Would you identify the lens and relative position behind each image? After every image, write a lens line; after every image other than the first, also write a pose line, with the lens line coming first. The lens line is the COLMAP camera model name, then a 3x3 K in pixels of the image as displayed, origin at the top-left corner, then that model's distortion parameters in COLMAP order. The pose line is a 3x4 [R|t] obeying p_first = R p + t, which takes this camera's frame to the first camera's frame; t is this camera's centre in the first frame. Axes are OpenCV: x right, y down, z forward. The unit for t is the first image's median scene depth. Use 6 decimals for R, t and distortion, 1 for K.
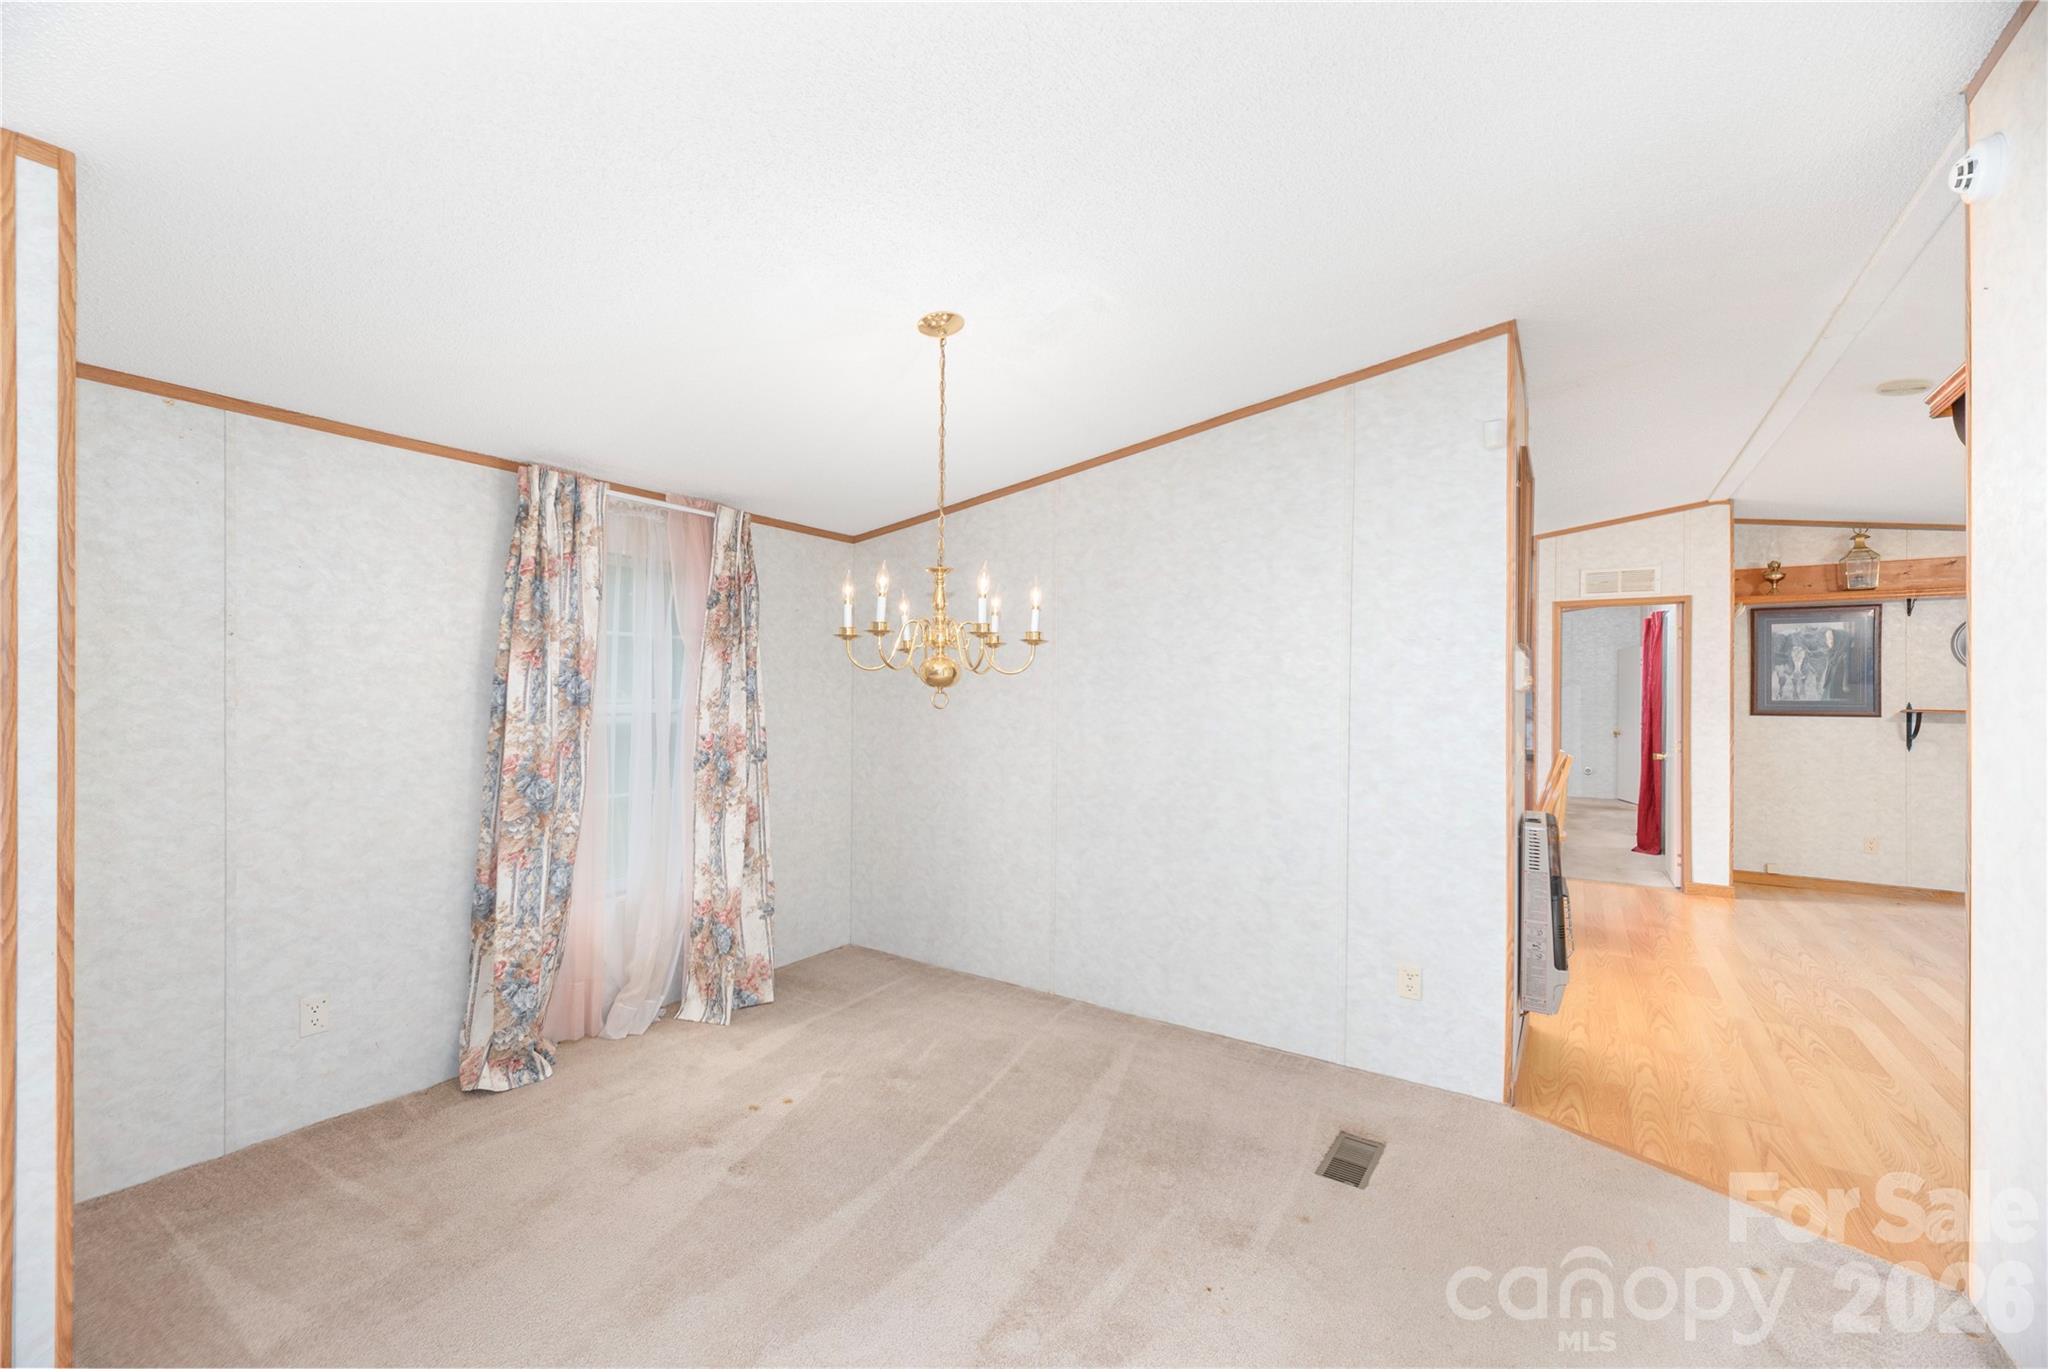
lens RADIAL K [[840.7, 0, 989.7], [0, 840.7, 690.8], [0, 0, 1]] dist [-0.002142, 0.001324]
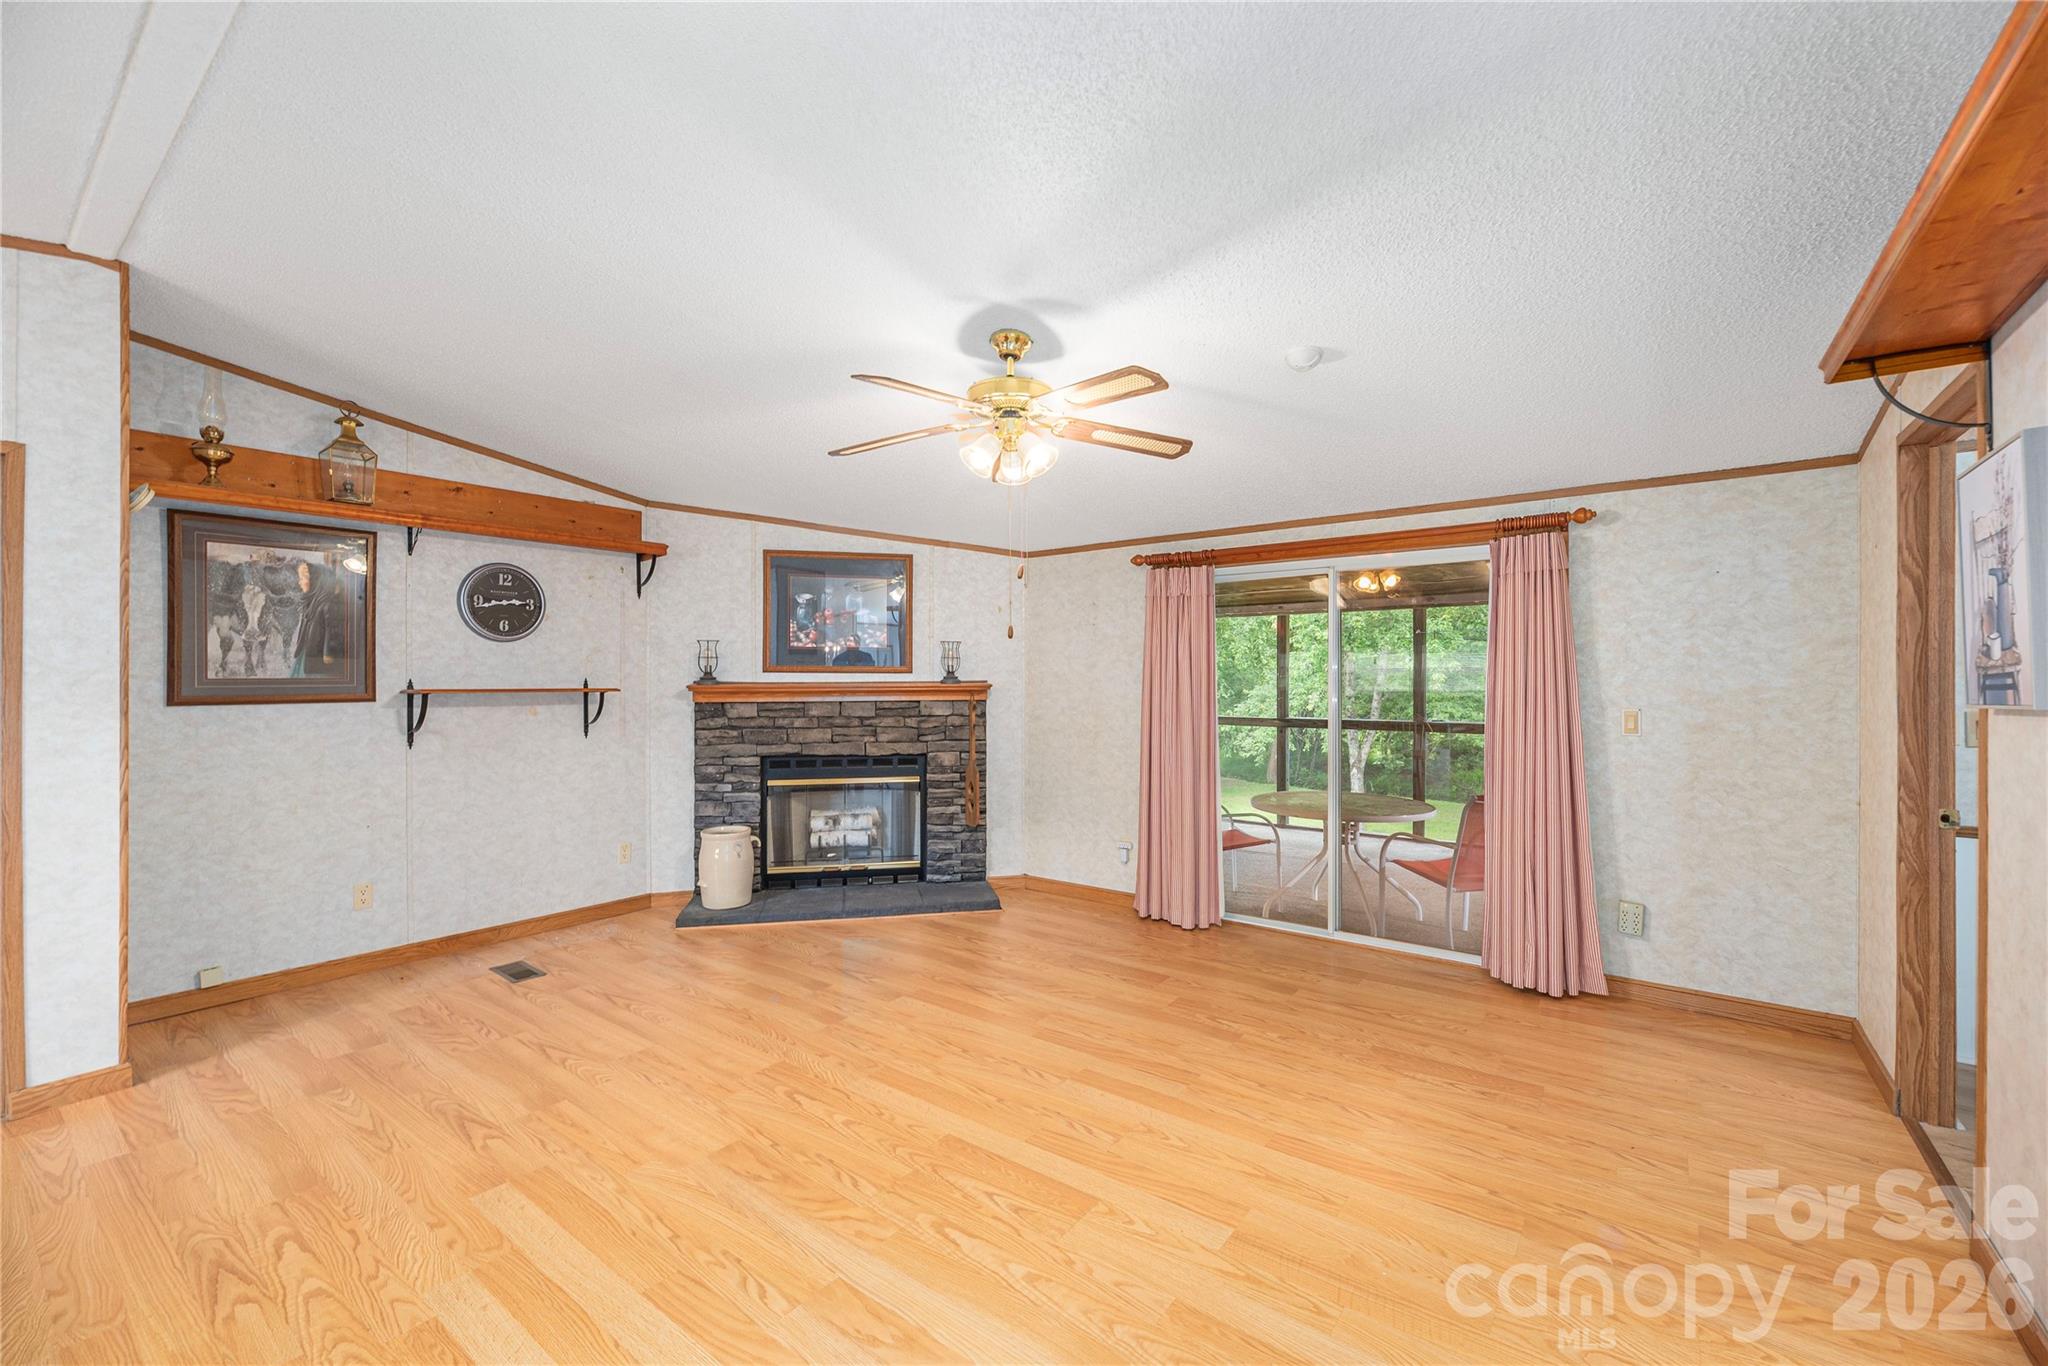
lens RADIAL K [[840.7, 0, 1037.6], [0, 840.7, 672.3], [0, 0, 1]] dist [-0.002142, 0.001324]
pose [[0.040251, 0.001244, 0.999189, 0.404981], [0.002738, 0.999995, -0.001355, 0.010141], [-0.999186, 0.002791, 0.040247, 0.436698]]
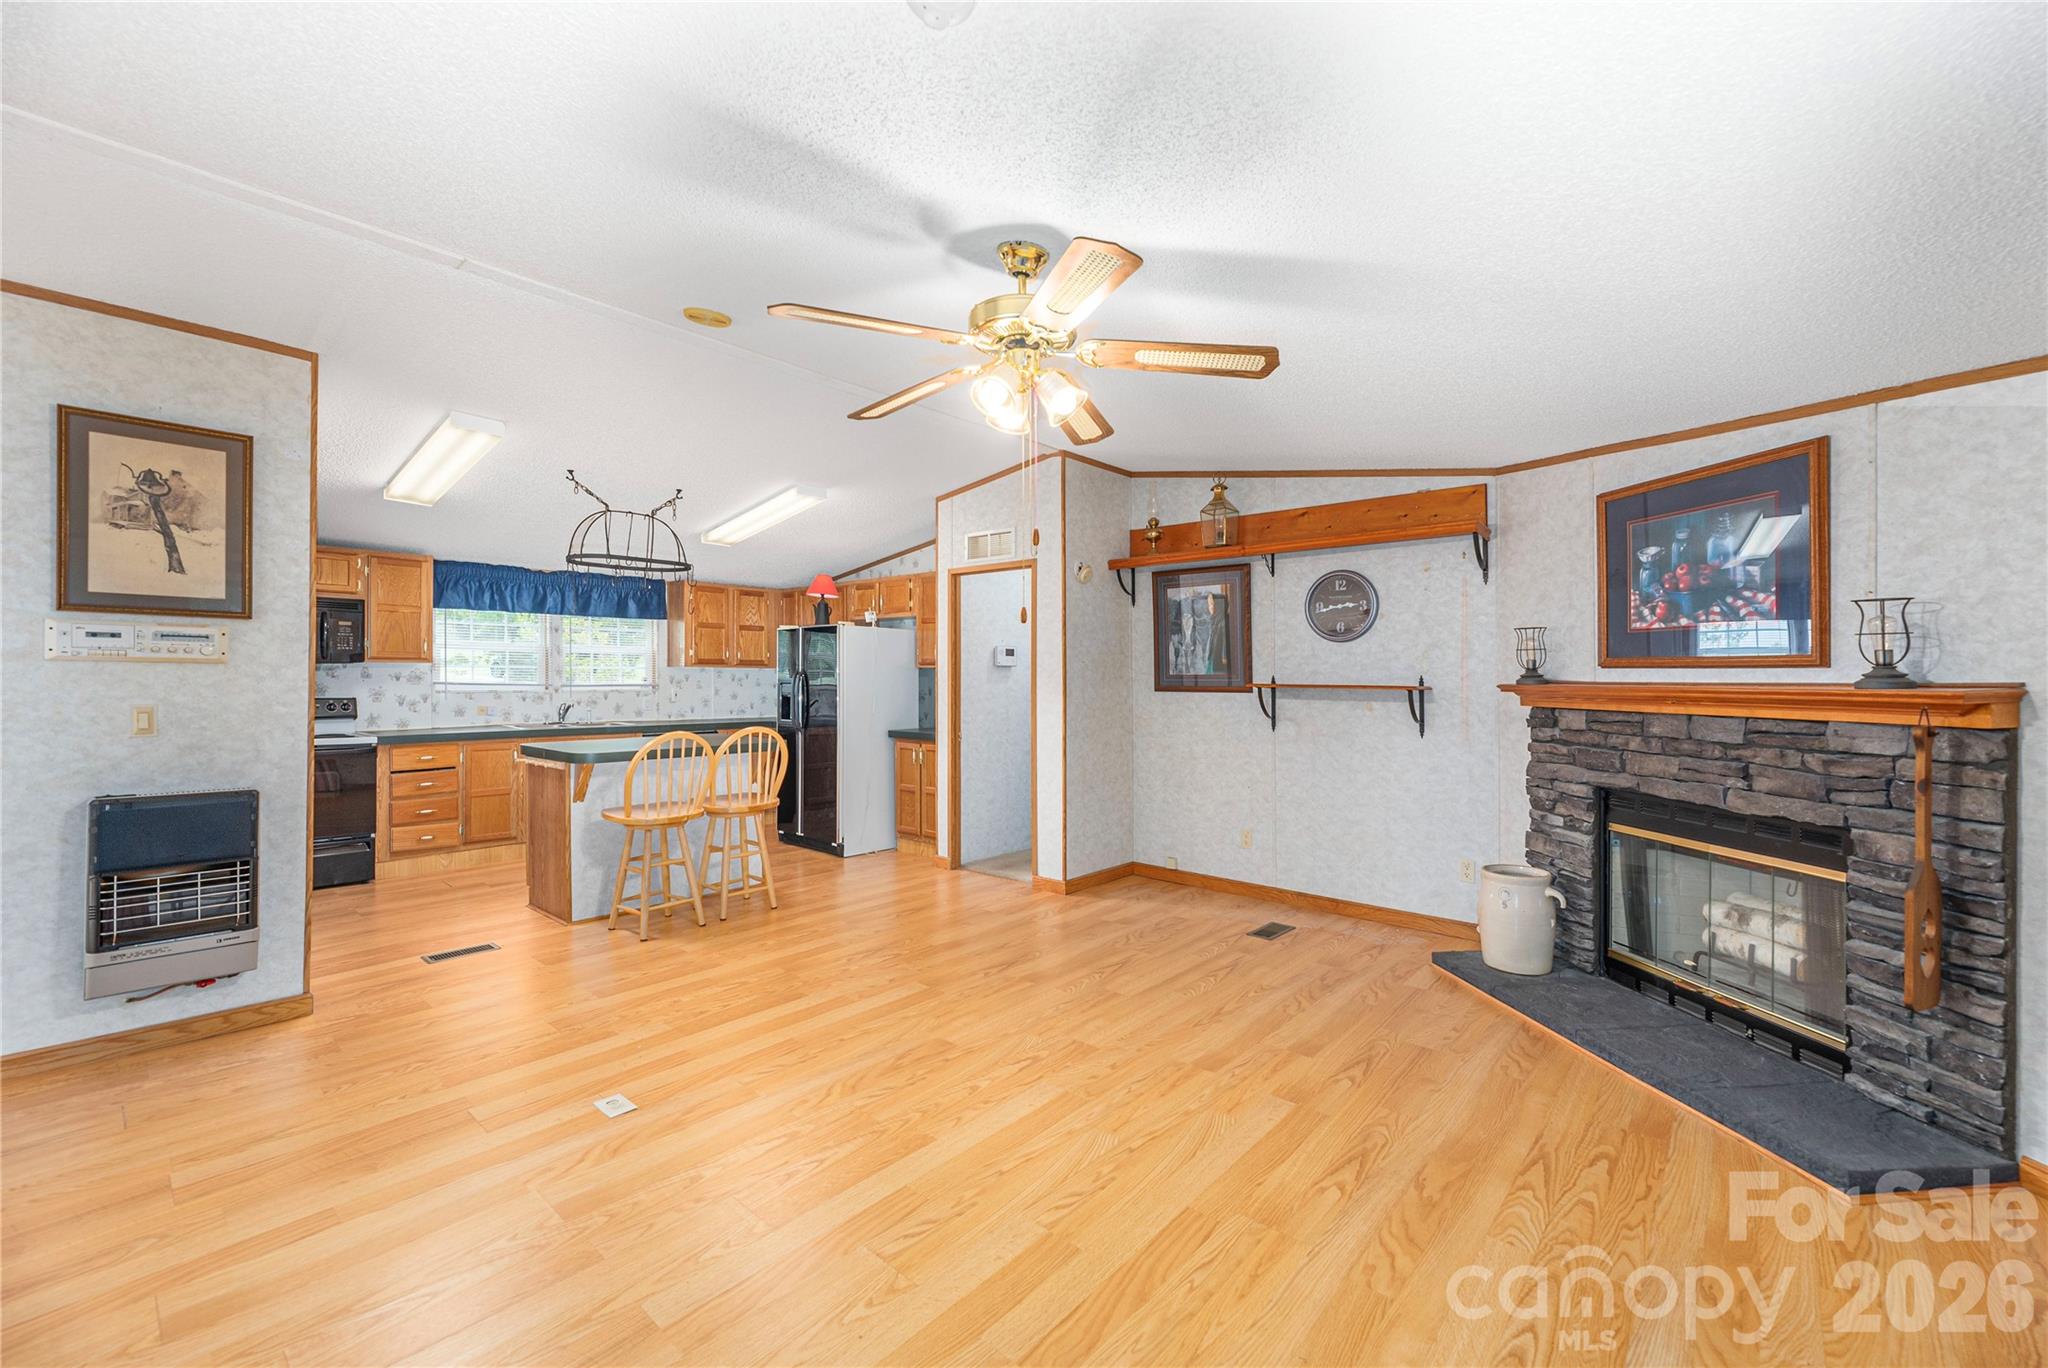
lens RADIAL K [[840.7, 0, 1025.2], [0, 840.7, 678.0], [0, 0, 1]] dist [-0.002142, 0.001324]
pose [[0.992790, -0.000298, -0.119869, 0.912066], [0.000433, 0.999999, 0.001098, 0.014653], [0.119868, -0.001142, 0.992789, 0.099180]]
